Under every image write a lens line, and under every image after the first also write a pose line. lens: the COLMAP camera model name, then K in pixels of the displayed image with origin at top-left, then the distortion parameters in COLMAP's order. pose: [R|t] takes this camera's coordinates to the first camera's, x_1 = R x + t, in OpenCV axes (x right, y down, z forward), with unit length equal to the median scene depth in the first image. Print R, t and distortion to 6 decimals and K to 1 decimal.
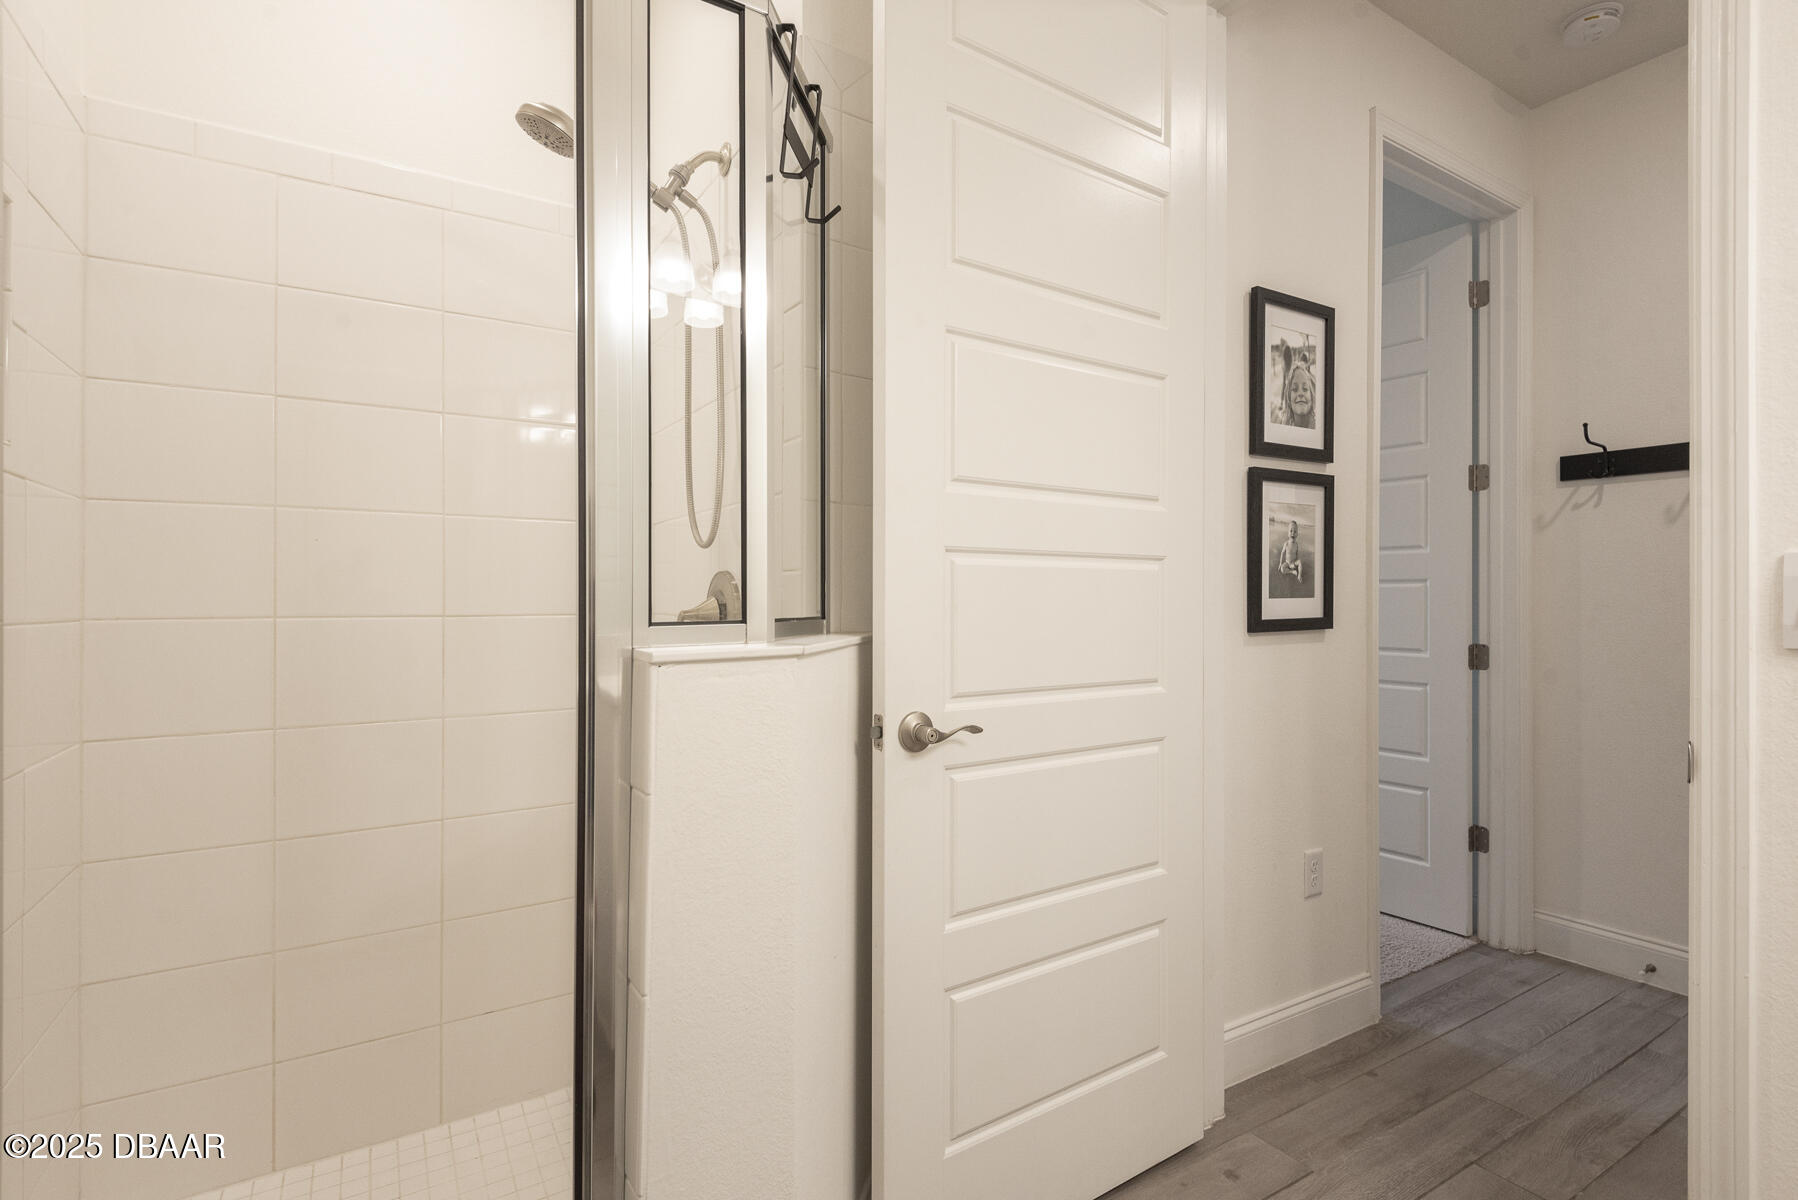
lens RADIAL K [[842.1, 0, 910.2], [0, 842.1, 599.8], [0, 0, 1]] dist [0.012462, -0.005313]
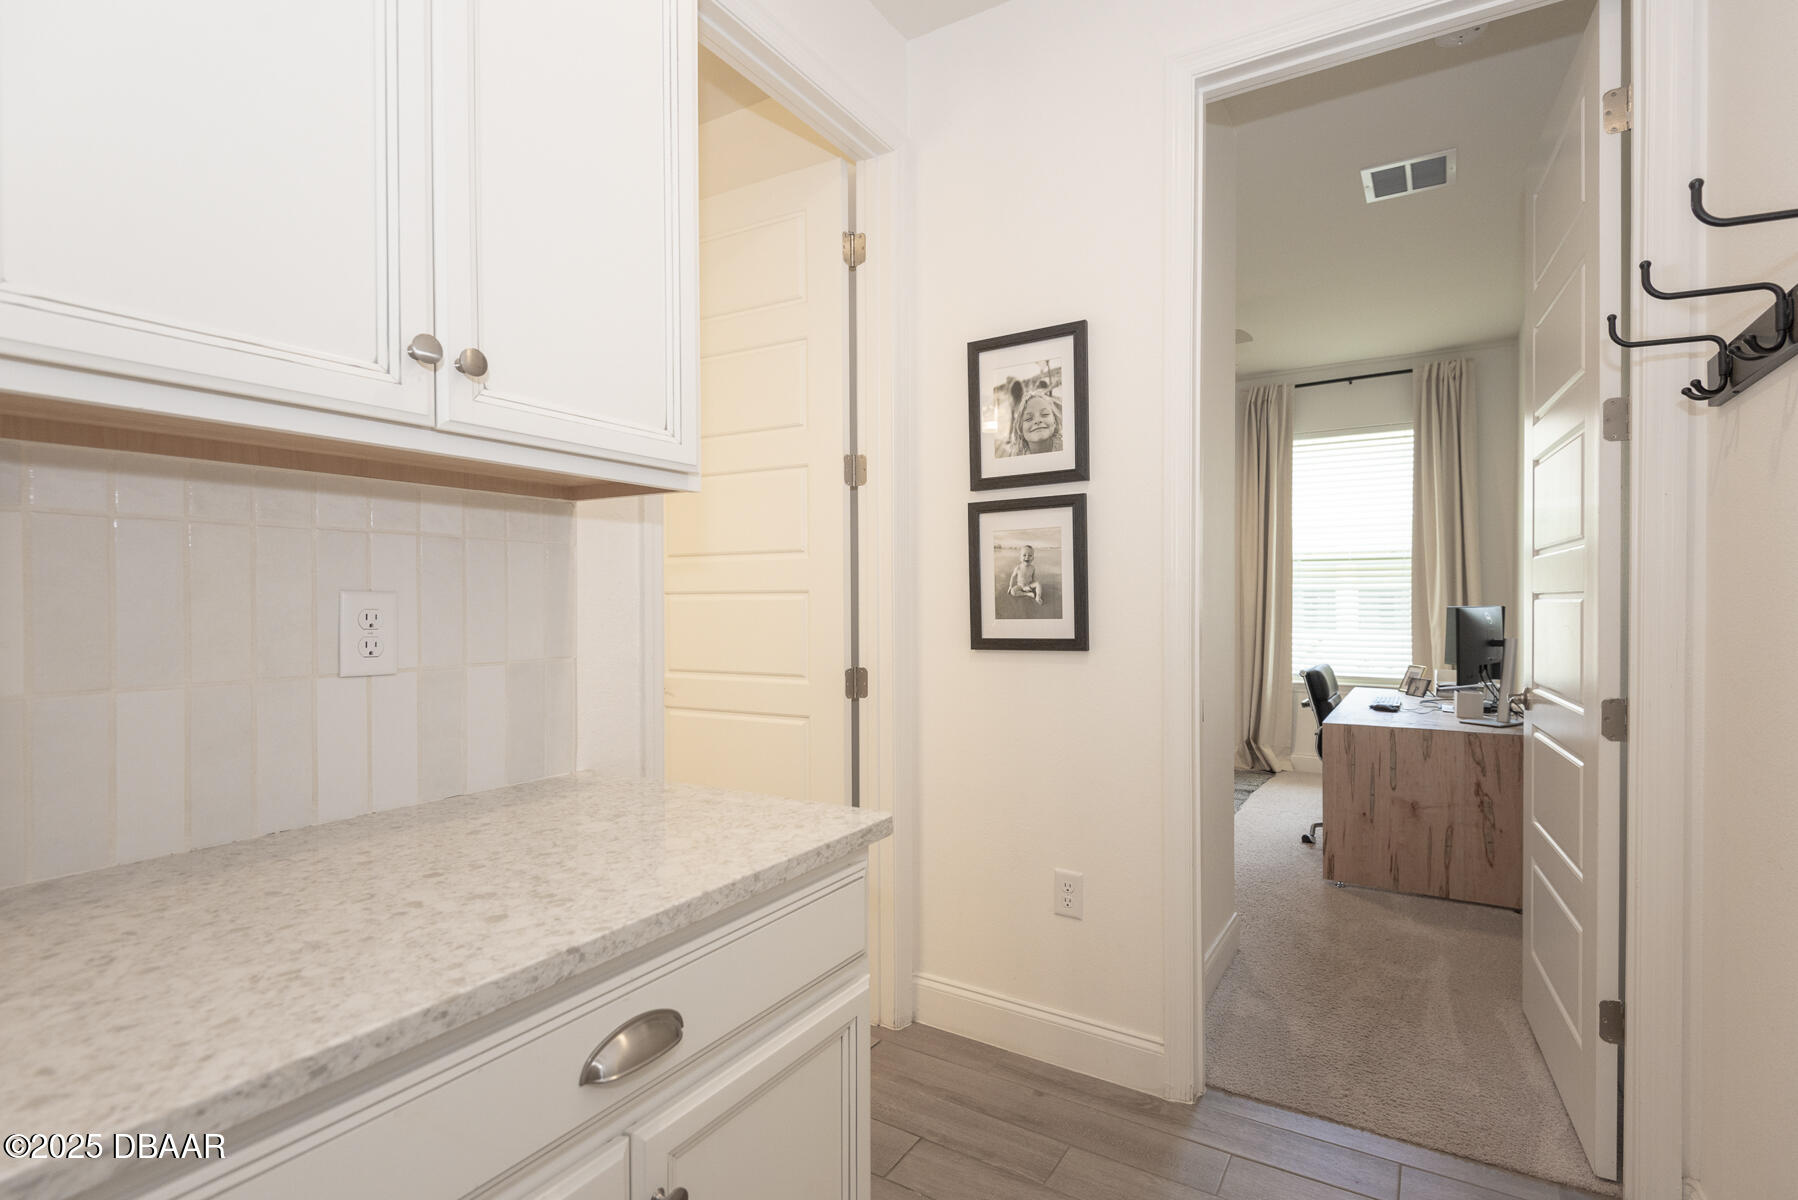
lens RADIAL K [[842.1, 0, 915.0], [0, 842.1, 589.7], [0, 0, 1]] dist [0.012462, -0.005313]
pose [[0.472308, -0.002747, -0.881430, 1.311561], [0.011105, 0.999934, 0.002834, -0.043122], [0.881364, -0.011127, 0.472307, 0.384233]]
